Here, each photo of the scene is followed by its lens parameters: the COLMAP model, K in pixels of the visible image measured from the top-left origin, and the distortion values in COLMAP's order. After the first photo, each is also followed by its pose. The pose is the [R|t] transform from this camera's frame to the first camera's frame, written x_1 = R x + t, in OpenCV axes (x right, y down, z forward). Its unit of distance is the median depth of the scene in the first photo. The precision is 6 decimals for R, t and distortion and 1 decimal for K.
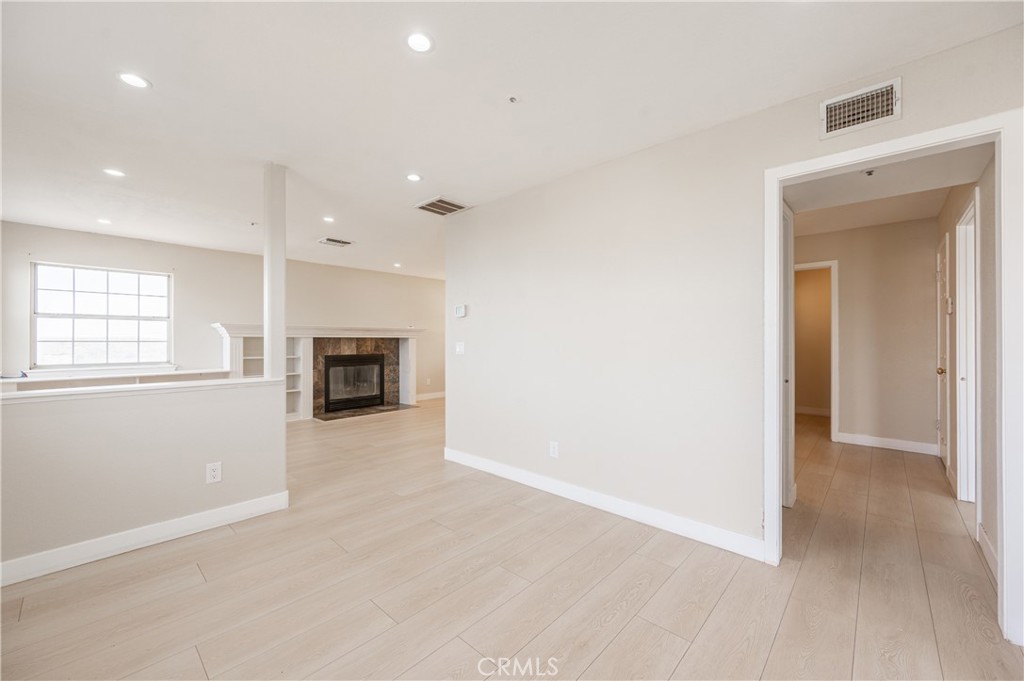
lens RADIAL K [[401.1, 0, 515.0], [0, 401.1, 341.2], [0, 0, 1]] dist [0.001197, 0.000762]
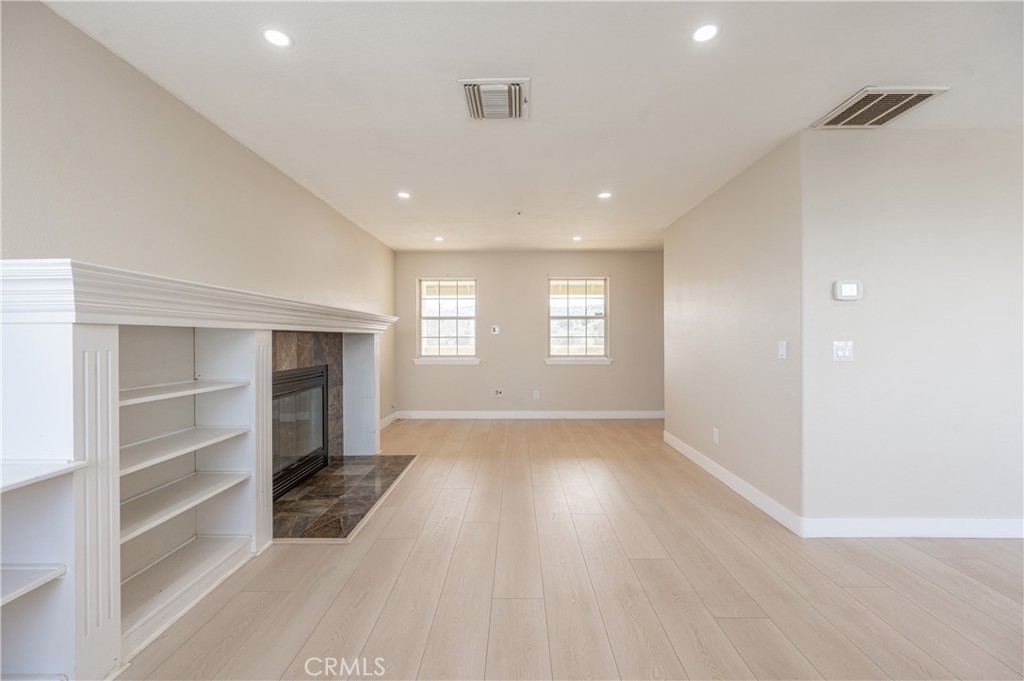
lens RADIAL K [[401.1, 0, 514.7], [0, 401.1, 341.1], [0, 0, 1]] dist [0.001197, 0.000762]
pose [[0.740617, -0.005534, 0.671904, -0.622715], [0.002151, 0.999980, 0.005866, -0.000823], [-0.671923, -0.002899, 0.740615, 0.593044]]
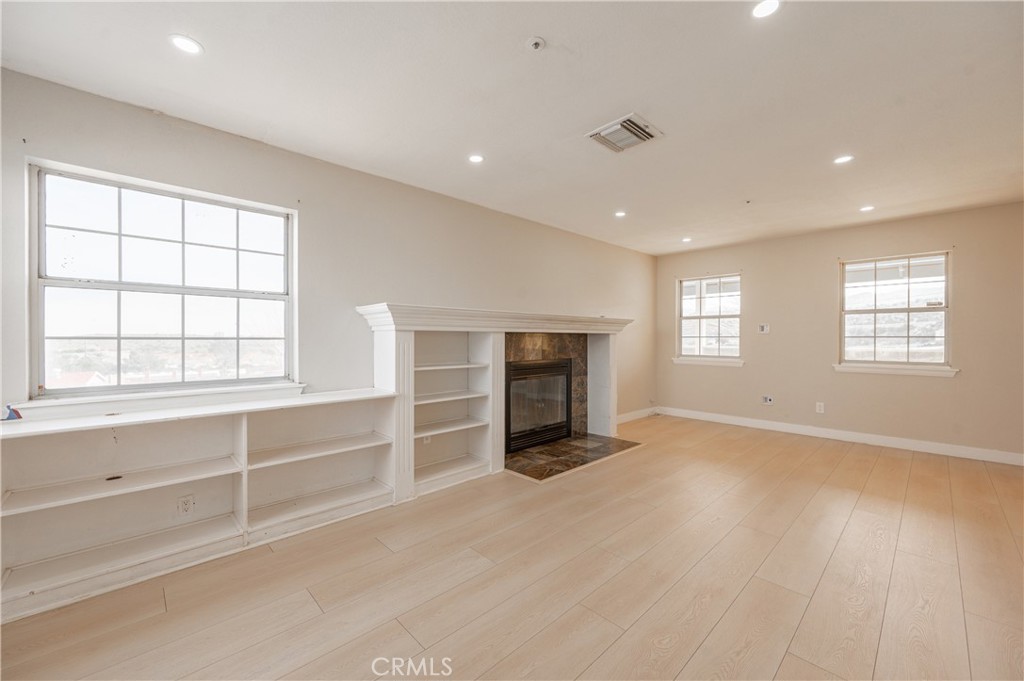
lens RADIAL K [[401.1, 0, 514.9], [0, 401.1, 340.4], [0, 0, 1]] dist [0.001197, 0.000762]
pose [[0.997970, 0.002320, -0.063650, -0.477115], [-0.001999, 0.999985, 0.005108, -0.000403], [0.063661, -0.004970, 0.997959, 0.441018]]
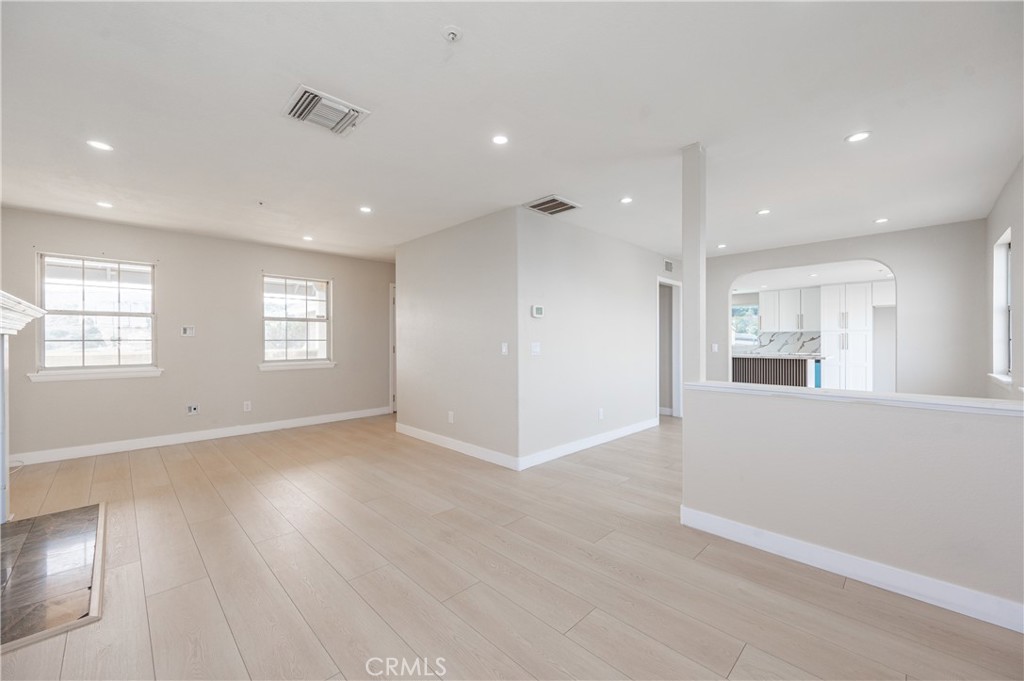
lens RADIAL K [[401.1, 0, 510.9], [0, 401.1, 340.5], [0, 0, 1]] dist [0.001197, 0.000762]
pose [[0.046114, 0.001626, 0.998935, -0.761058], [0.004008, 0.999990, -0.001812, -0.000189], [-0.998928, 0.004088, 0.046107, 0.684169]]
